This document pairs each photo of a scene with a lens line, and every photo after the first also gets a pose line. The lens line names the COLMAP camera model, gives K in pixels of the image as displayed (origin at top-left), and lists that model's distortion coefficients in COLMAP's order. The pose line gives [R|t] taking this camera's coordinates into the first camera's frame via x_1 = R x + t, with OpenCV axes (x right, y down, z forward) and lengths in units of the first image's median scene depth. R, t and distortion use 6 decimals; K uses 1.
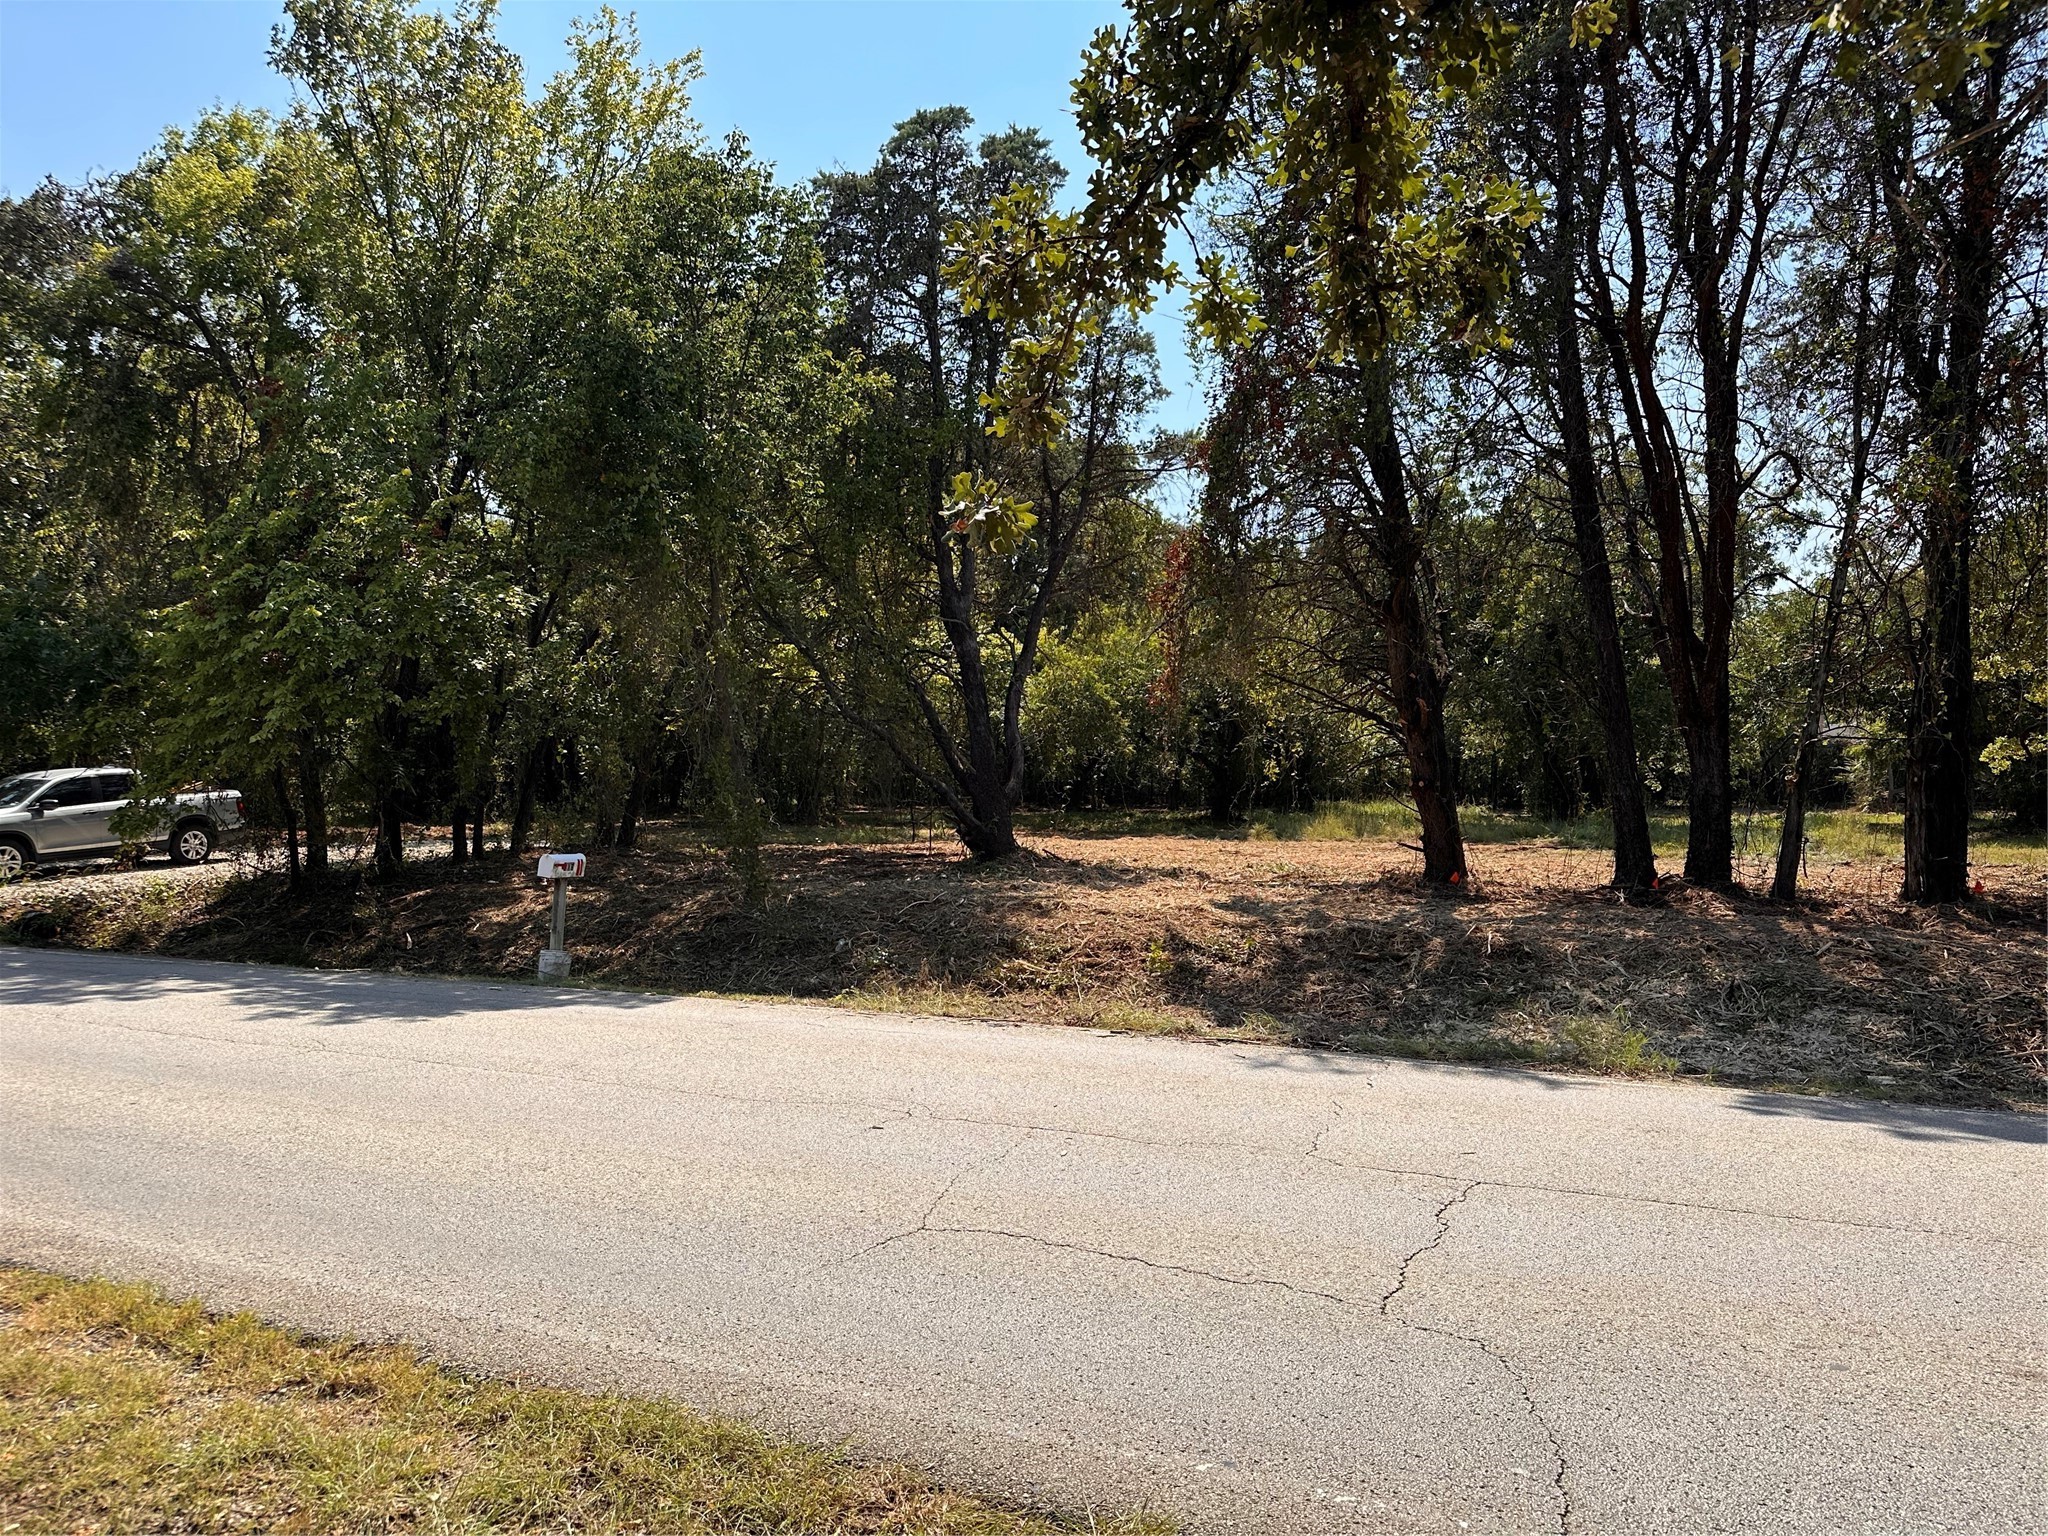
lens RADIAL K [[1418.5, 0, 1020.8], [0, 1418.5, 760.4], [0, 0, 1]] dist [0.139088, -0.236863]
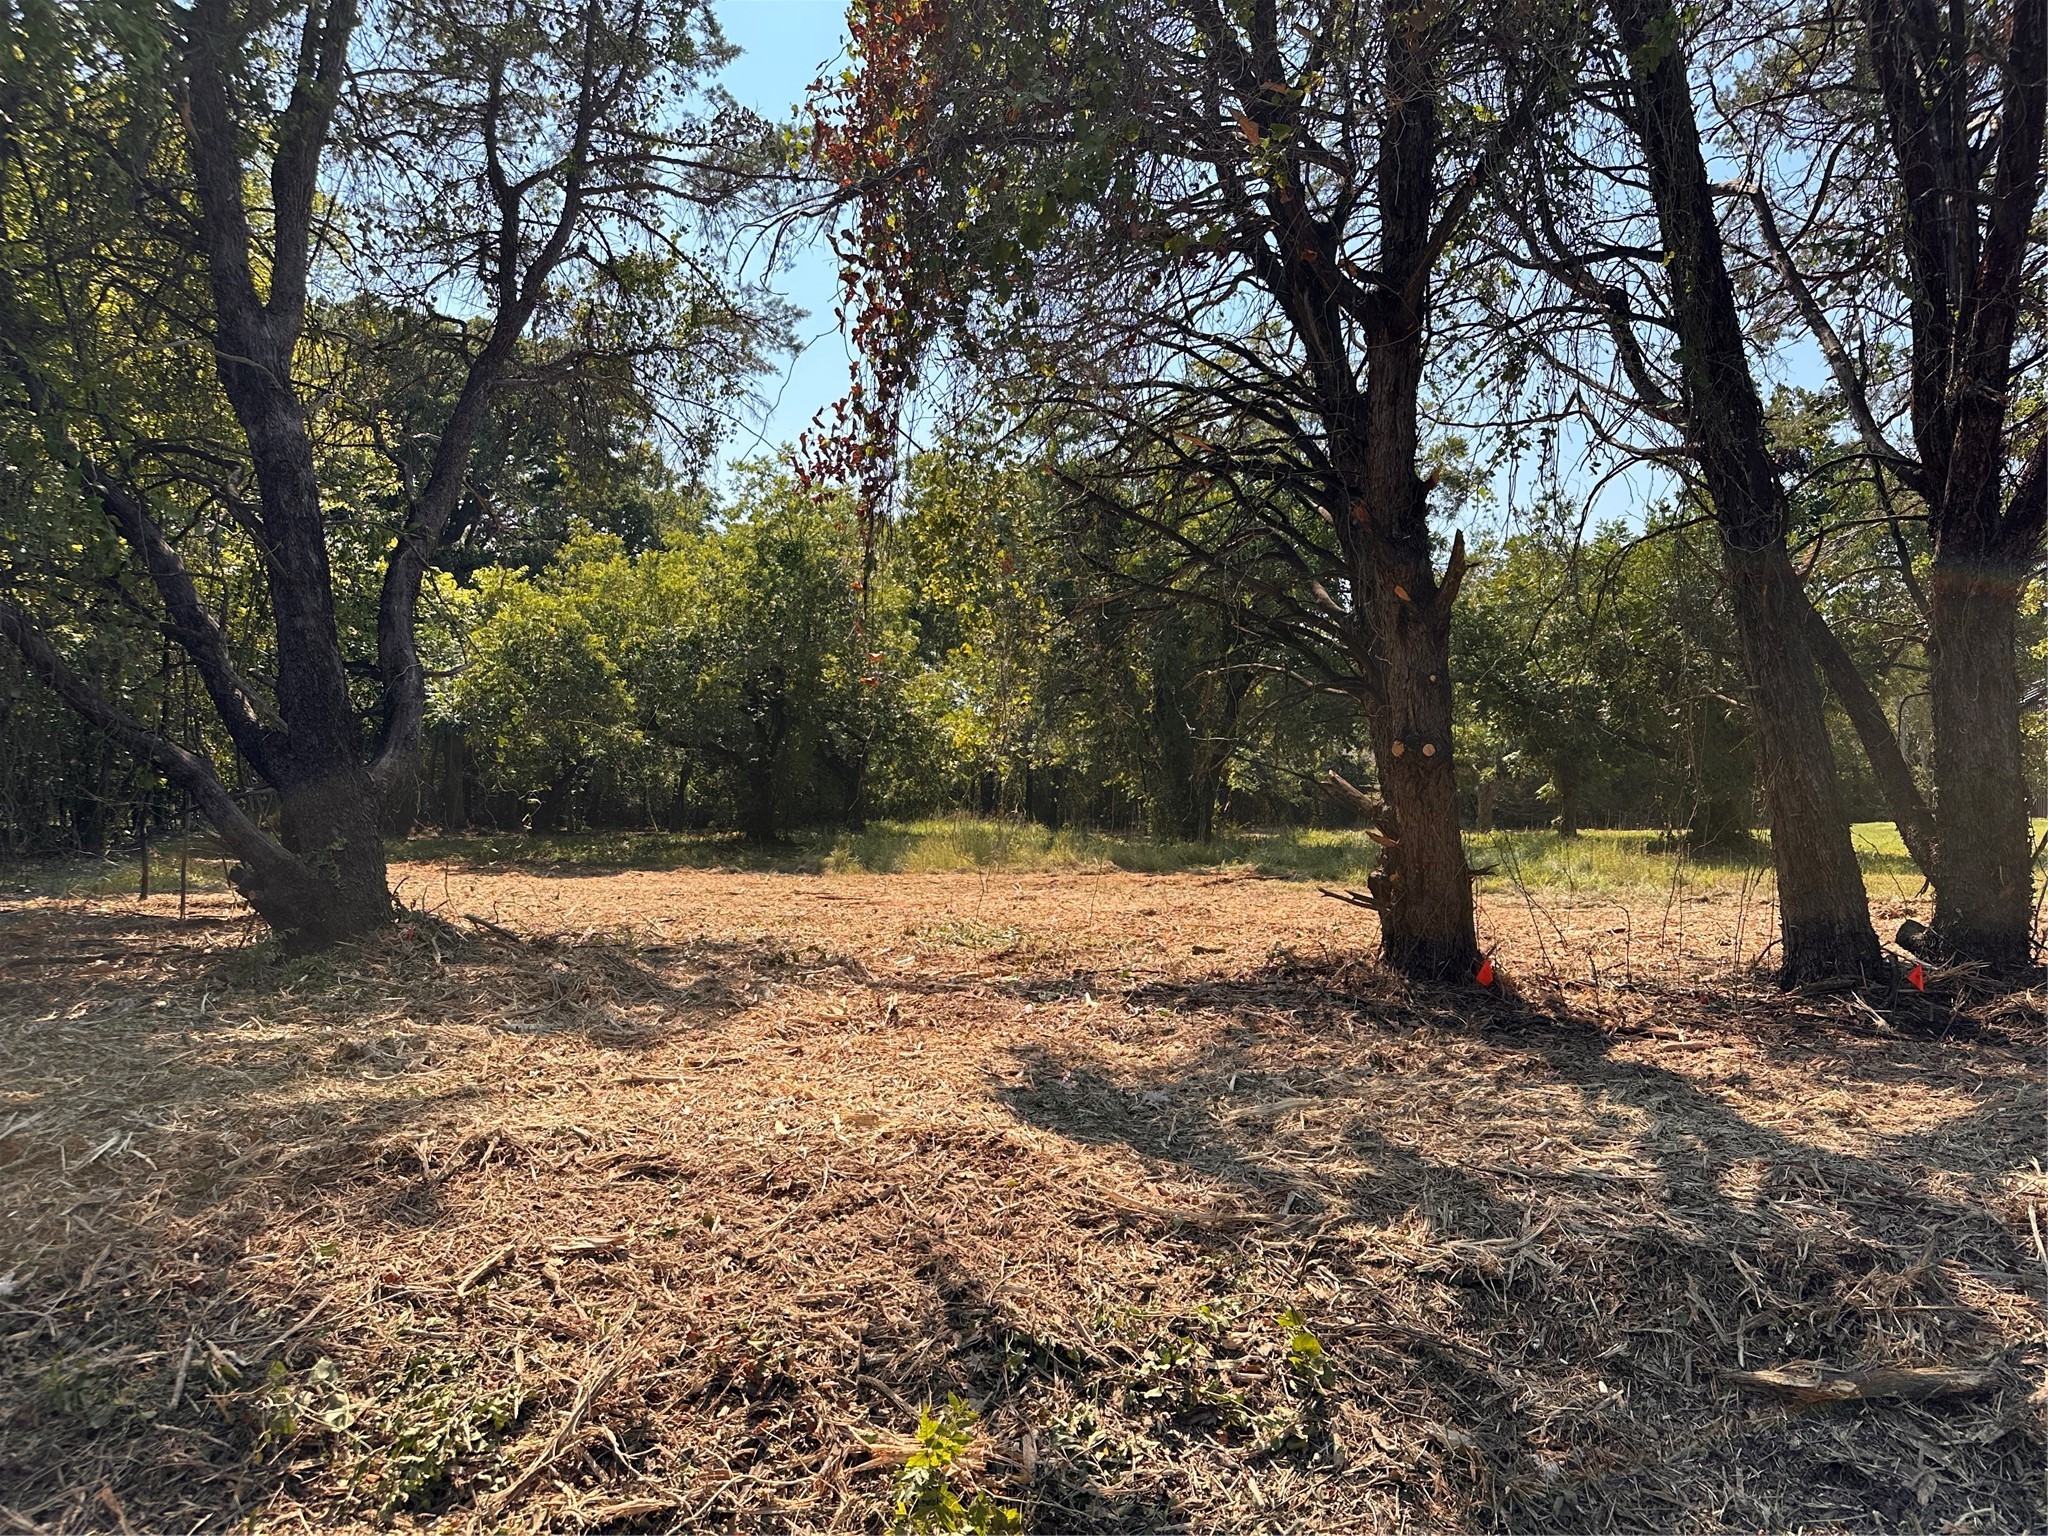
lens RADIAL K [[1453.0, 0, 1018.1], [0, 1453.0, 779.5], [0, 0, 1]] dist [0.060506, -0.084881]
pose [[0.939463, 0.006862, 0.342583, 0.026079], [-0.005650, 0.999974, -0.004535, 0.030056], [-0.342605, 0.002325, 0.939477, 0.682939]]
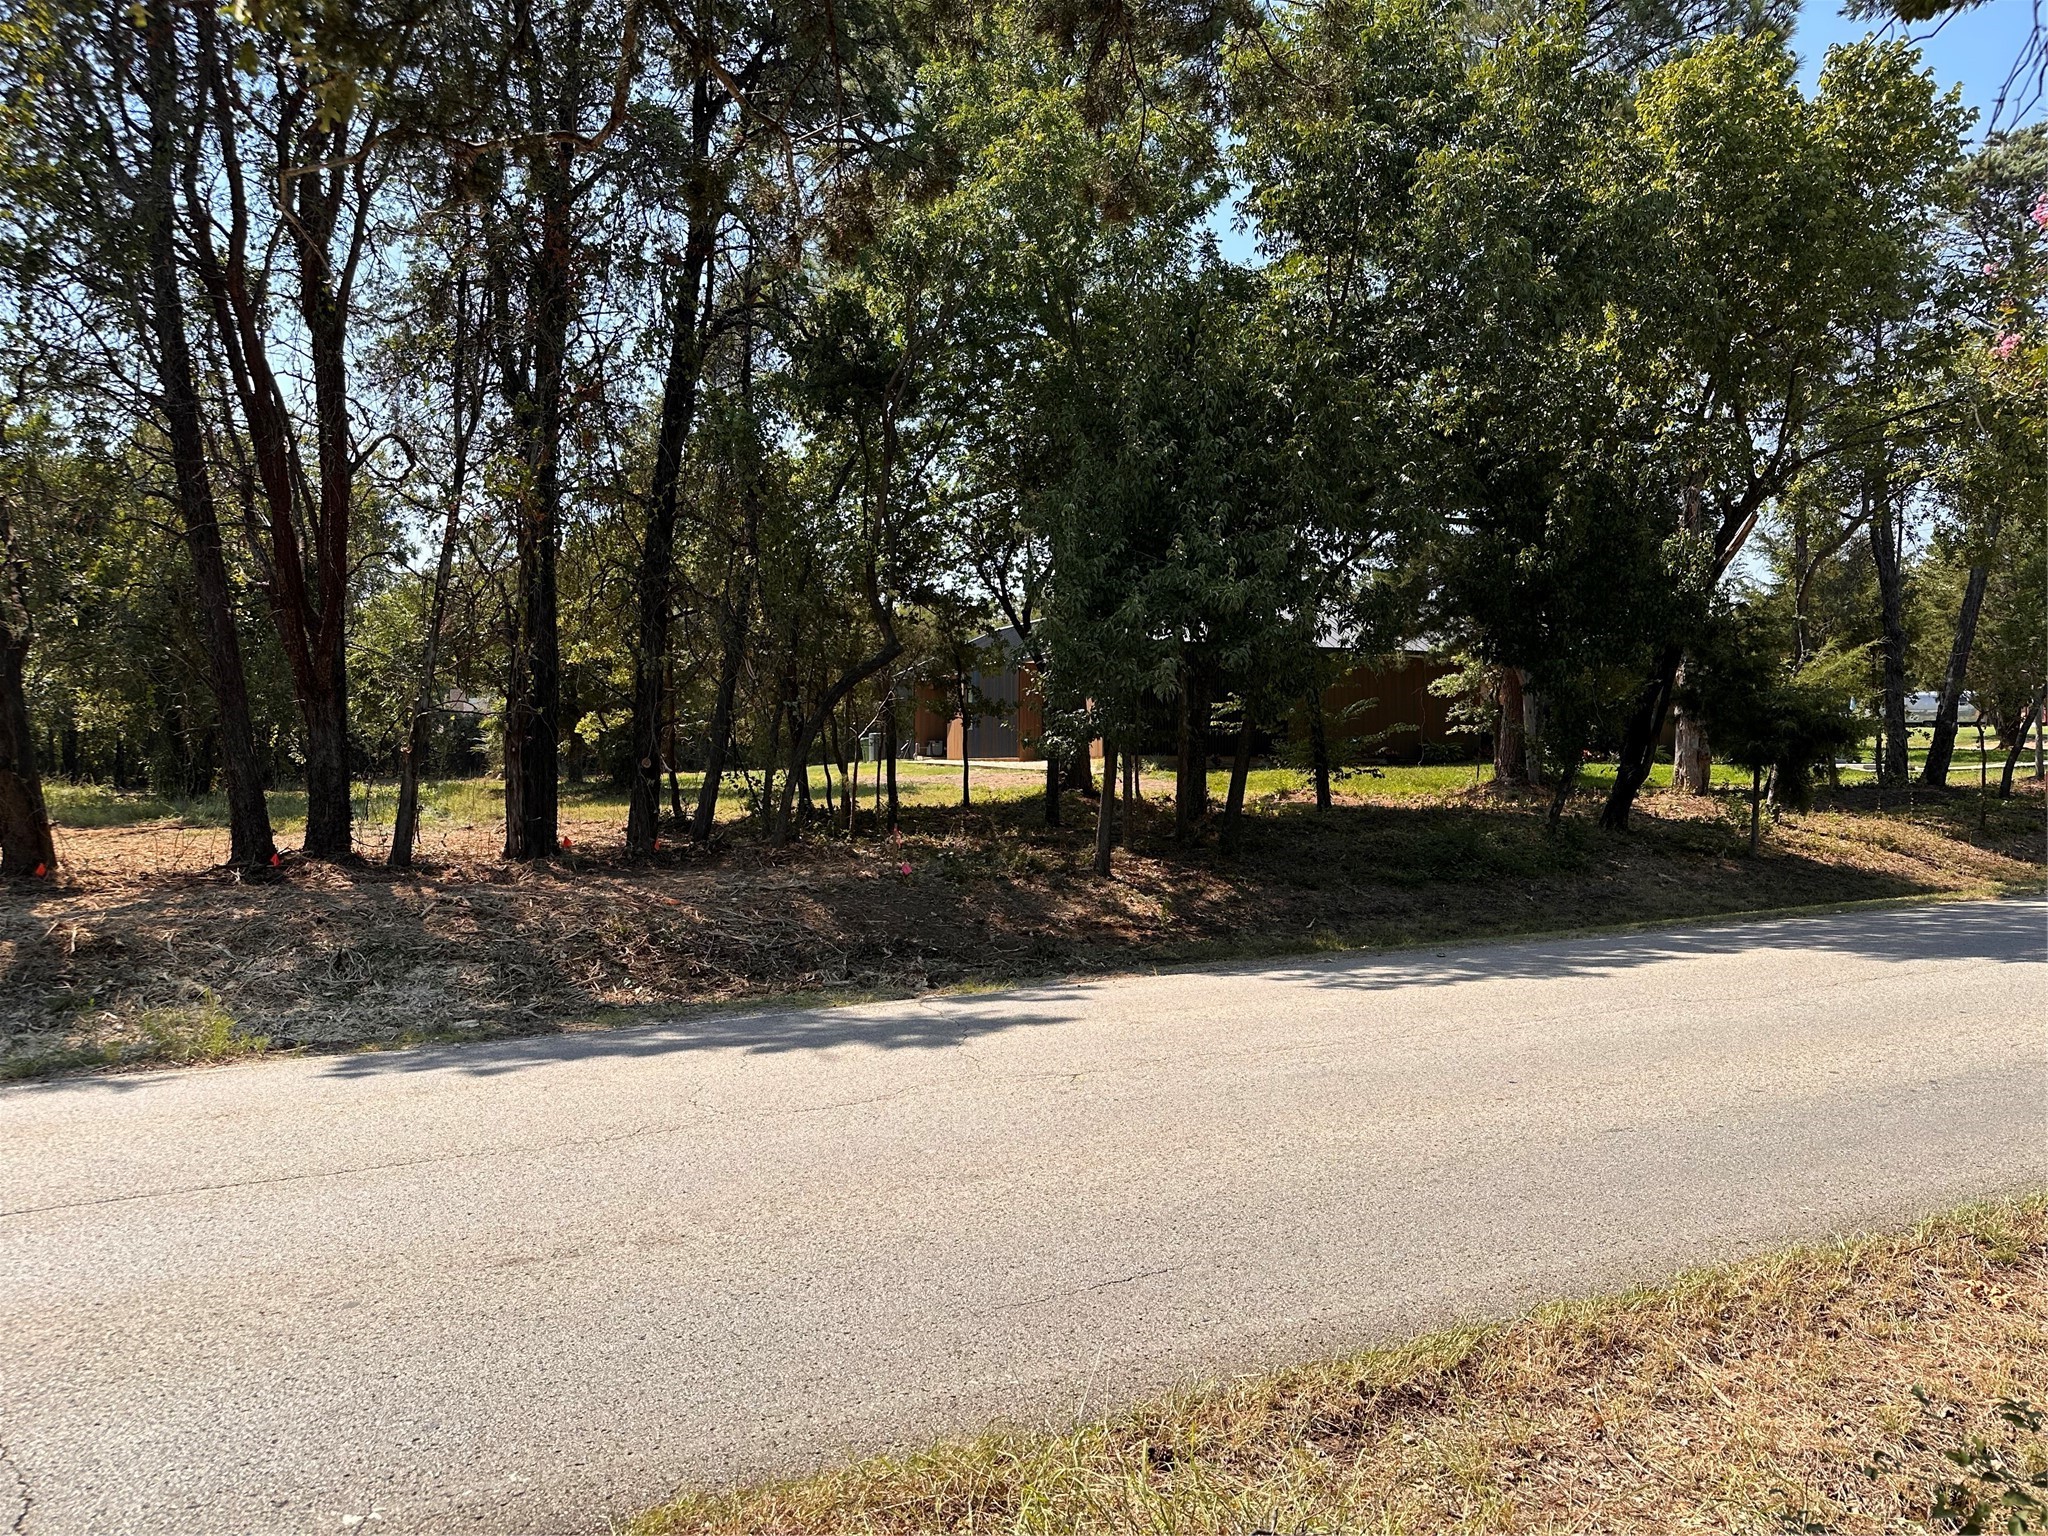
lens RADIAL K [[1418.3, 0, 1011.4], [0, 1418.3, 768.8], [0, 0, 1]] dist [0.113164, -0.160769]
pose [[0.647709, -0.023868, 0.761514, 0.019449], [0.004793, 0.999617, 0.027253, -0.000439], [-0.761873, -0.014002, 0.647575, -0.013009]]
